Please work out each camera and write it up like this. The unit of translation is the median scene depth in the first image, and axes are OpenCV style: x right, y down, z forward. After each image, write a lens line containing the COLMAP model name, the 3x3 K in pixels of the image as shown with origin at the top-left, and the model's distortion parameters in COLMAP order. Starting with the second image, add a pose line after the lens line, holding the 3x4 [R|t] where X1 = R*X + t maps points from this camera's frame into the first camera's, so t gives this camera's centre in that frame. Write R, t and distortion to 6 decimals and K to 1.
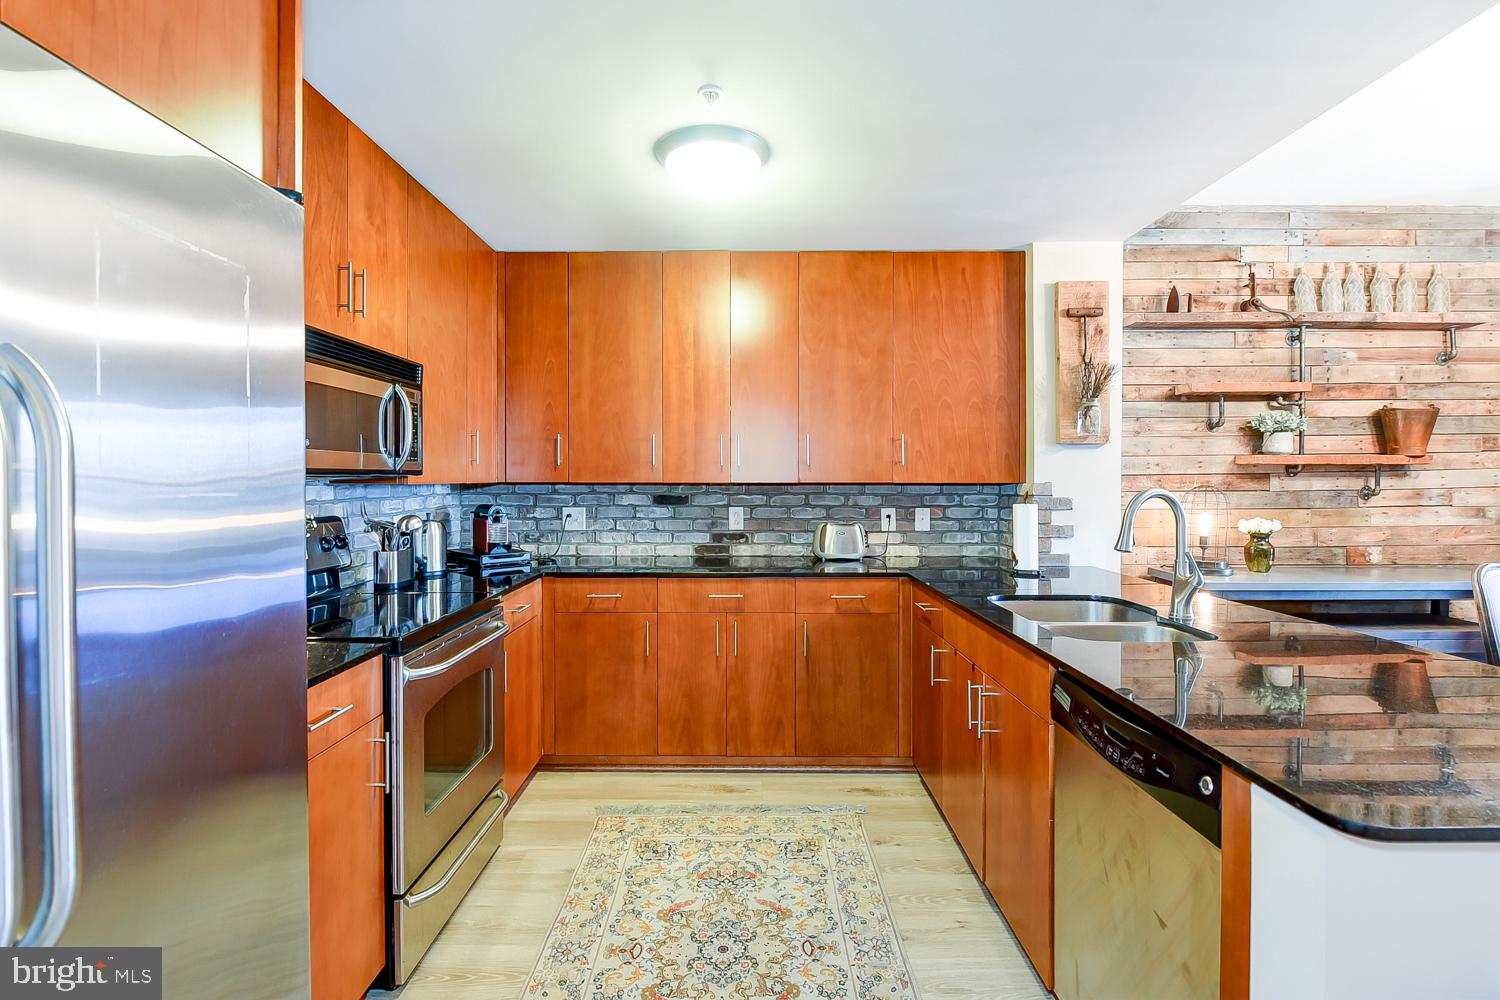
lens RADIAL K [[703.7, 0, 743.9], [0, 703.7, 484.4], [0, 0, 1]] dist [-0.003264, -0.002824]
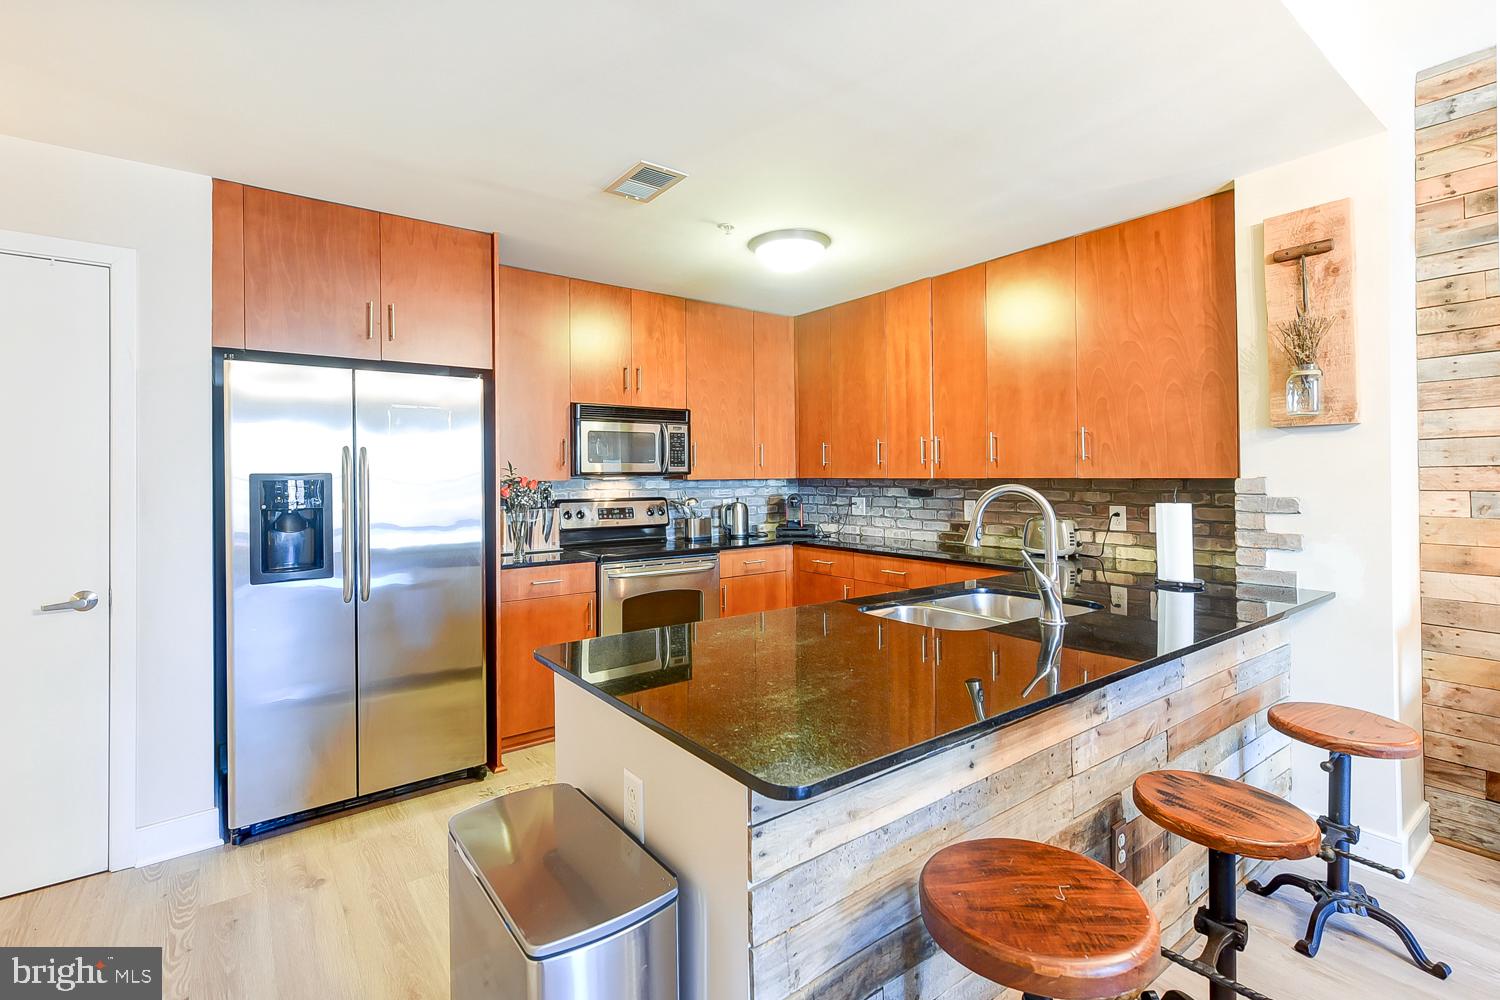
lens RADIAL K [[670.2, 0, 719.0], [0, 670.2, 474.4], [0, 0, 1]] dist [-0.004291, -0.003193]
pose [[0.588306, -0.005836, -0.808617, 0.623197], [0.002472, 0.999982, -0.005418, -0.003566], [0.808635, 0.001188, 0.588310, 0.070727]]
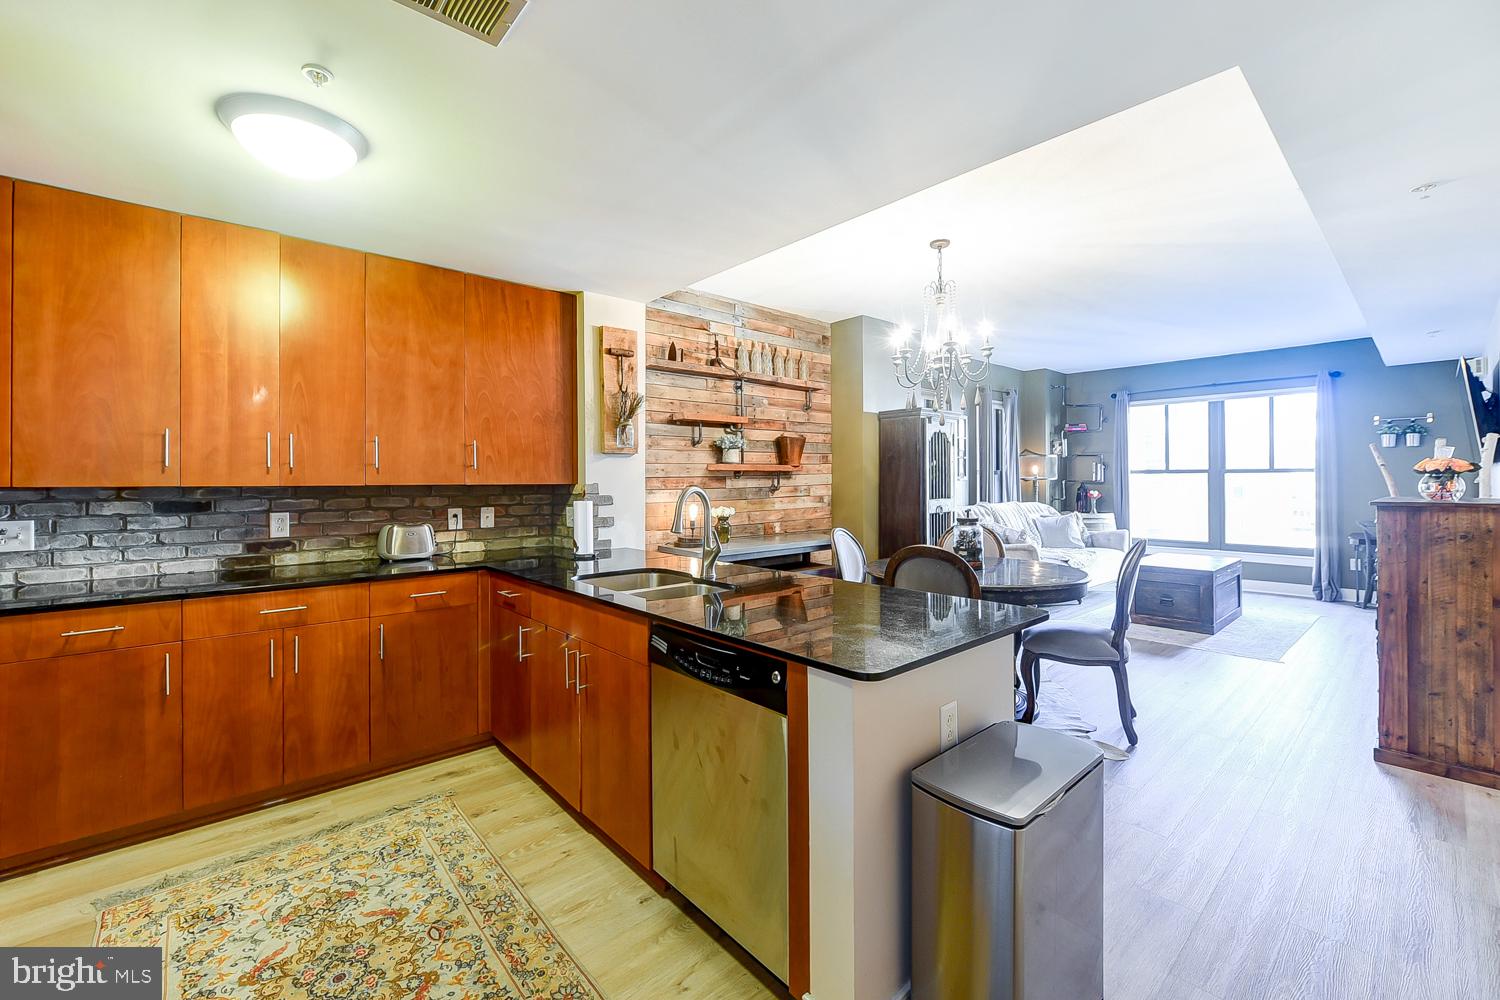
lens RADIAL K [[611.6, 0, 736.9], [0, 611.6, 477.1], [0, 0, 1]] dist [-0.002404, -0.002014]
pose [[0.751909, 0.000856, 0.659267, -0.090116], [0.008848, 0.999896, -0.011389, 0.000317], [-0.659208, 0.014396, 0.751823, 0.010862]]
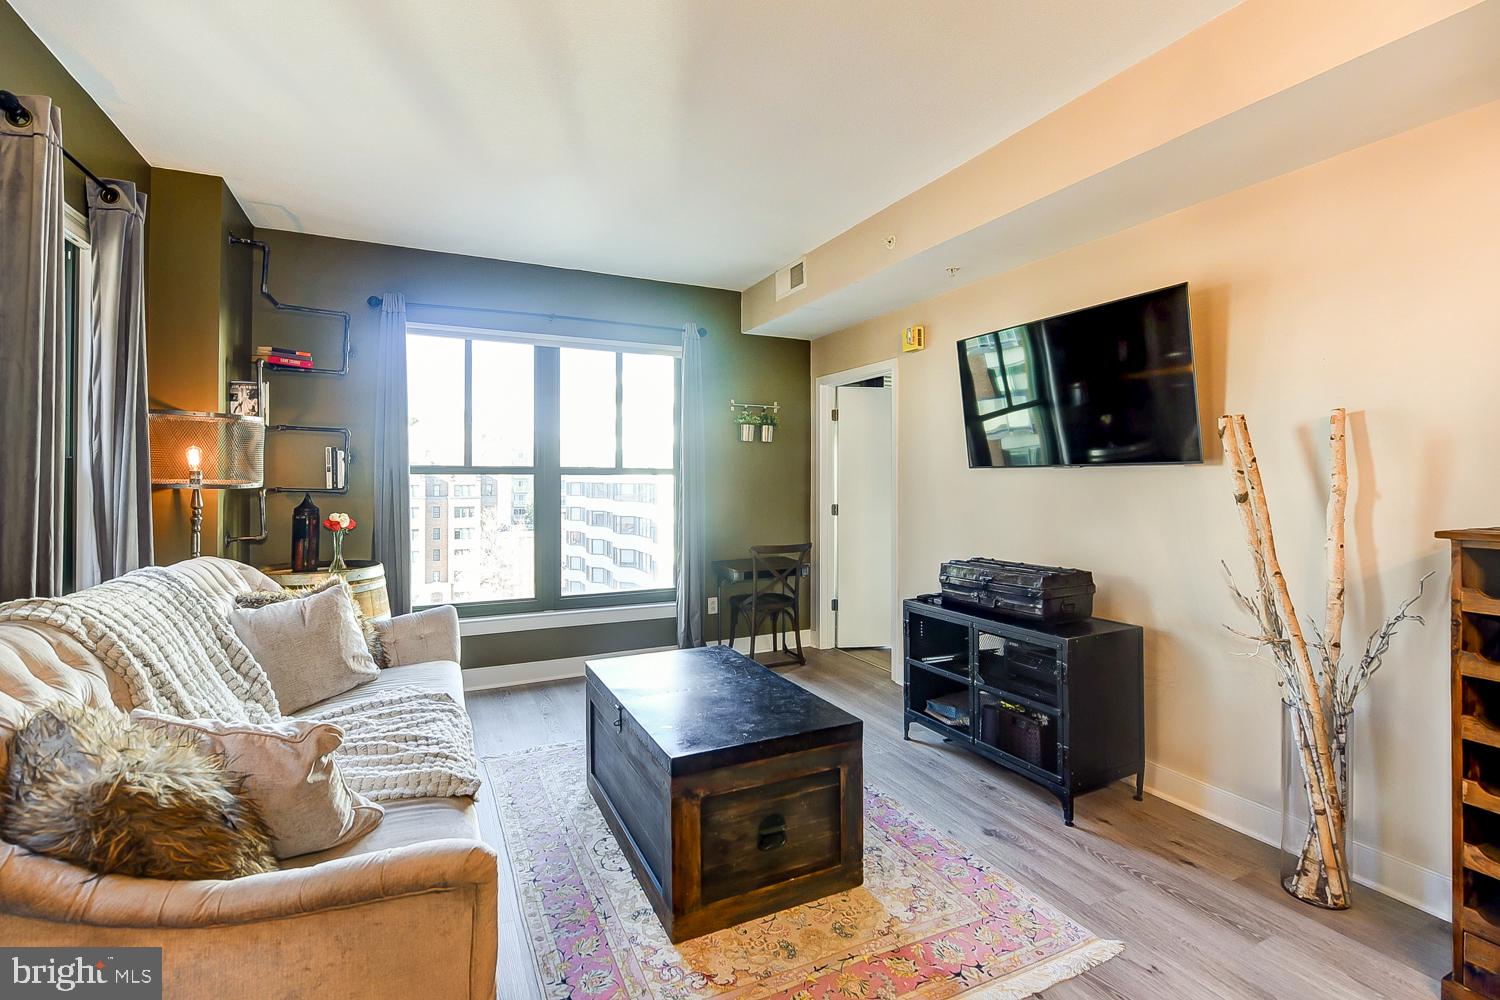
lens RADIAL K [[670.2, 0, 736.7], [0, 670.2, 474.8], [0, 0, 1]] dist [-0.004291, -0.003193]
pose [[-0.427873, 0.008275, 0.903801, 1.155987], [0.008334, 0.999952, -0.005210, -0.011331], [-0.903801, 0.005303, -0.427921, 0.708324]]
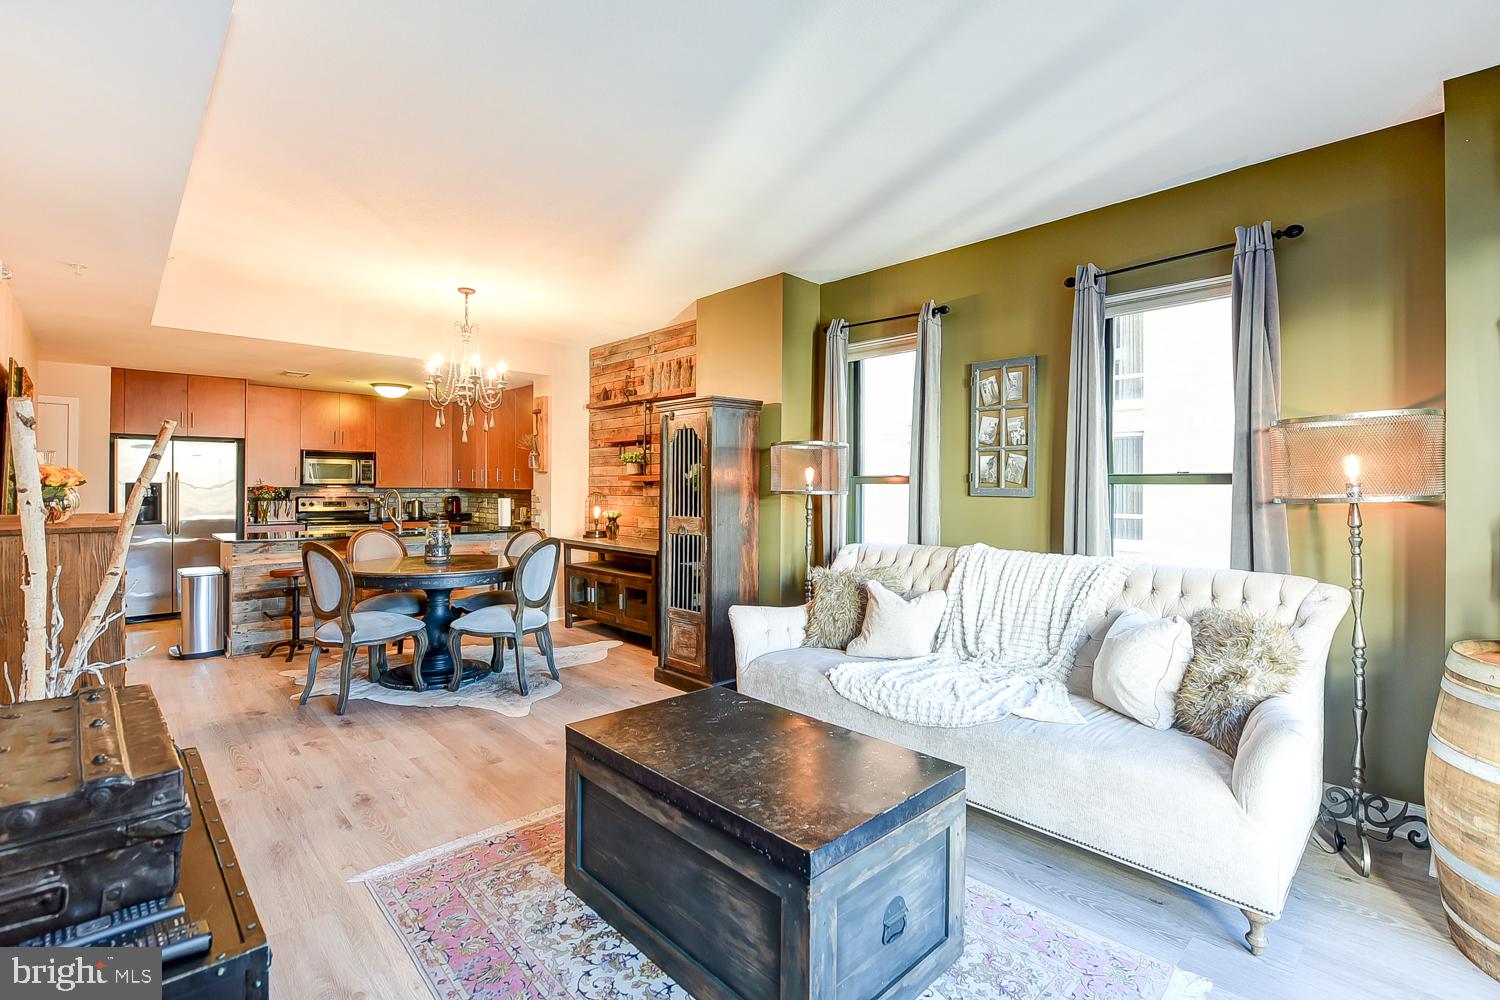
lens RADIAL K [[670.2, 0, 780.6], [0, 670.2, 487.0], [0, 0, 1]] dist [-0.004291, -0.003193]
pose [[0.714244, 0.006332, -0.699868, 2.232596], [-0.011681, 0.999928, -0.002874, -0.012336], [0.699800, 0.010228, 0.714266, 0.040886]]
